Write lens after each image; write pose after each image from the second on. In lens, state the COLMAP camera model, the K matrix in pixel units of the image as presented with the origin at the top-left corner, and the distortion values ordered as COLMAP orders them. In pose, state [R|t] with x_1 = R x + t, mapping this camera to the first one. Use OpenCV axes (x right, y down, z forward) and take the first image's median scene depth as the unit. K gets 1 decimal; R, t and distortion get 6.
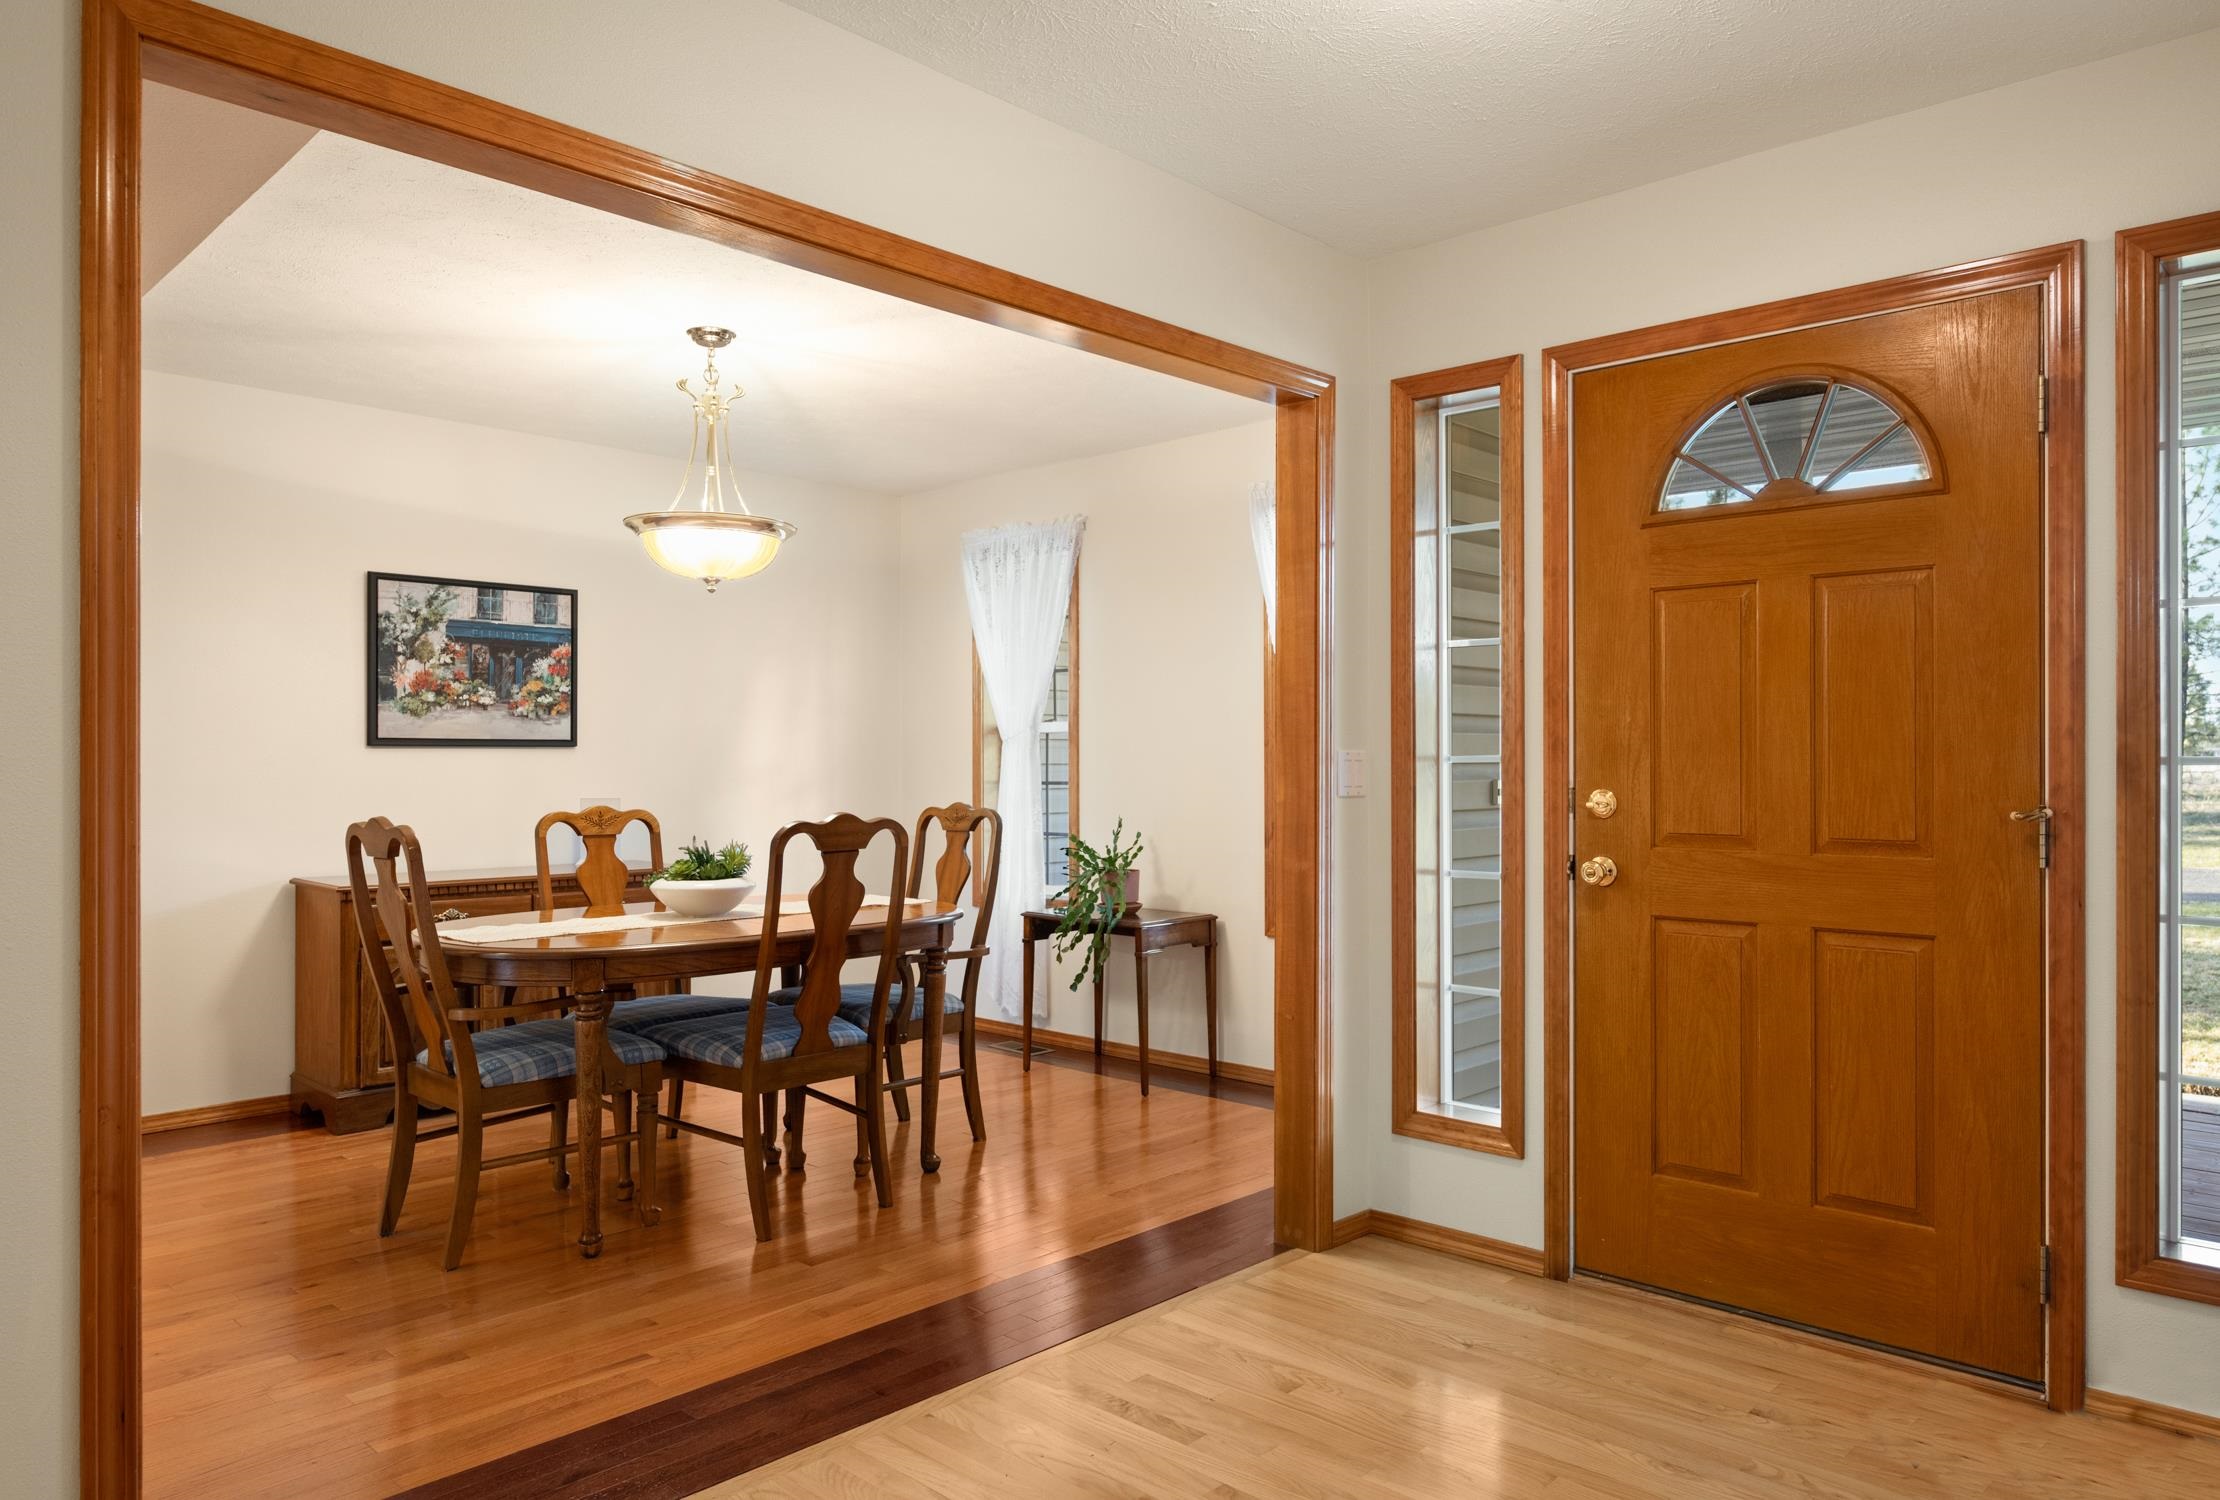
lens RADIAL K [[1468.6, 0, 1110.0], [0, 1468.6, 750.0], [0, 0, 1]] dist [0.002712, -0.001695]
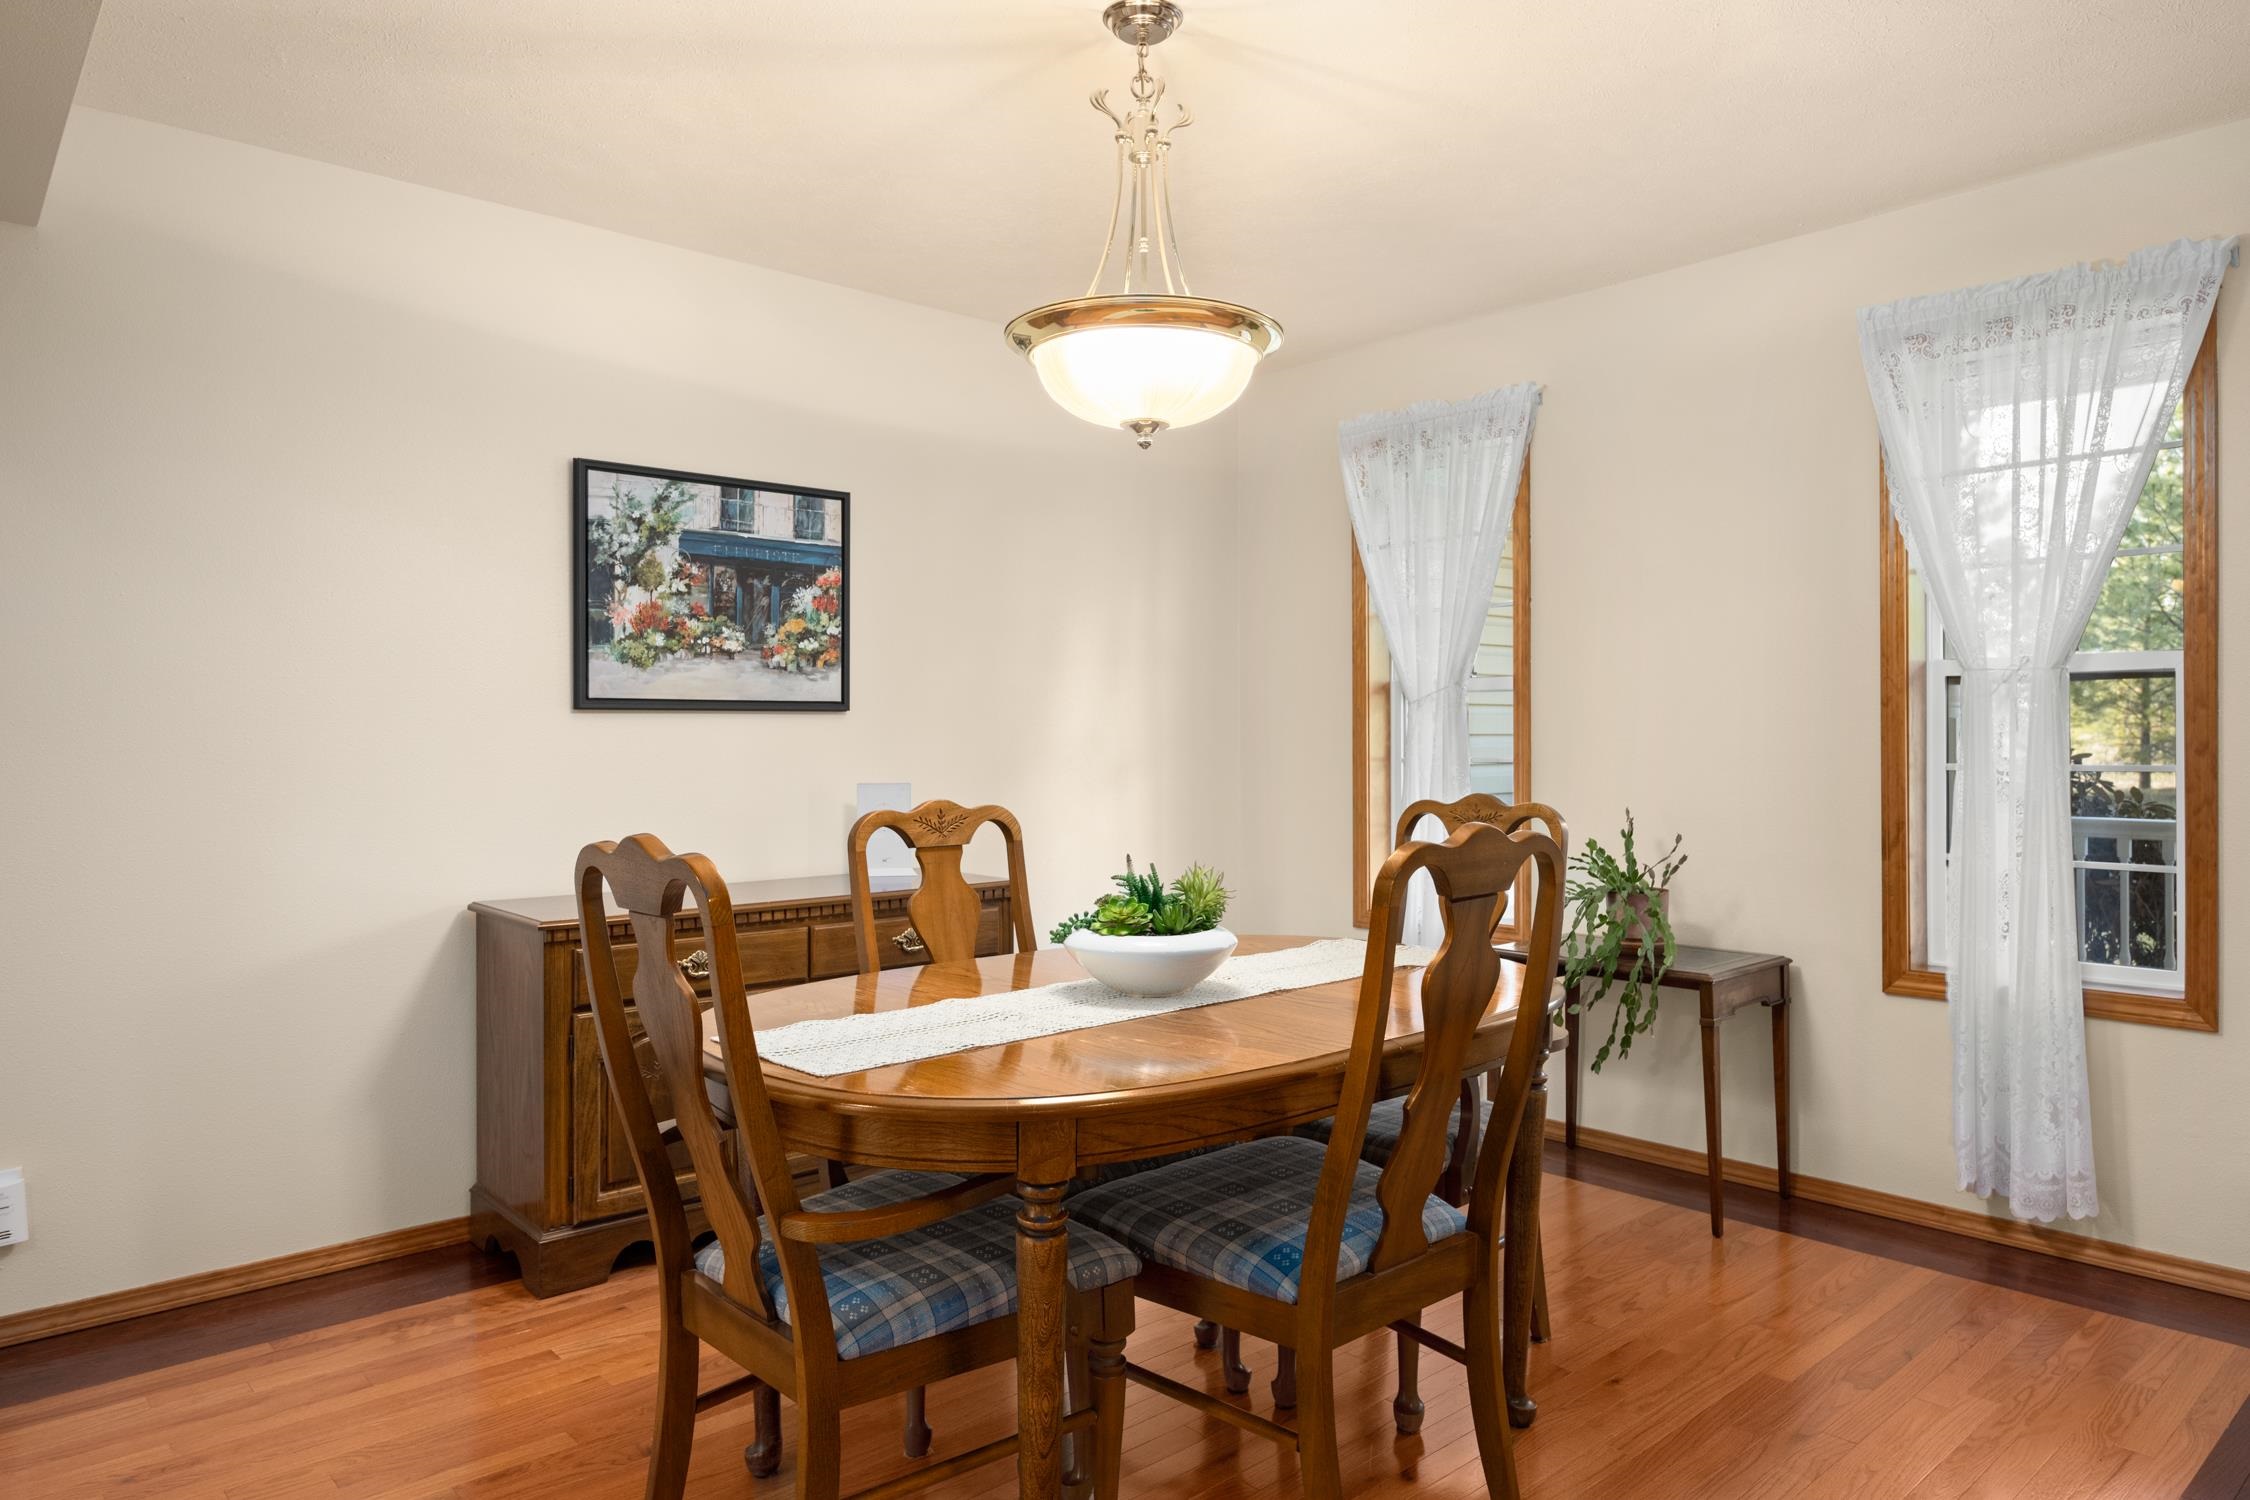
lens RADIAL K [[1441.0, 0, 1125.0], [0, 1441.0, 726.6], [0, 0, 1]] dist [-0.005000, 0.000949]
pose [[0.997276, -0.002983, -0.073703, -0.191659], [0.003178, 0.999992, 0.002535, 0.004240], [0.073694, -0.002762, 0.997277, 0.333756]]
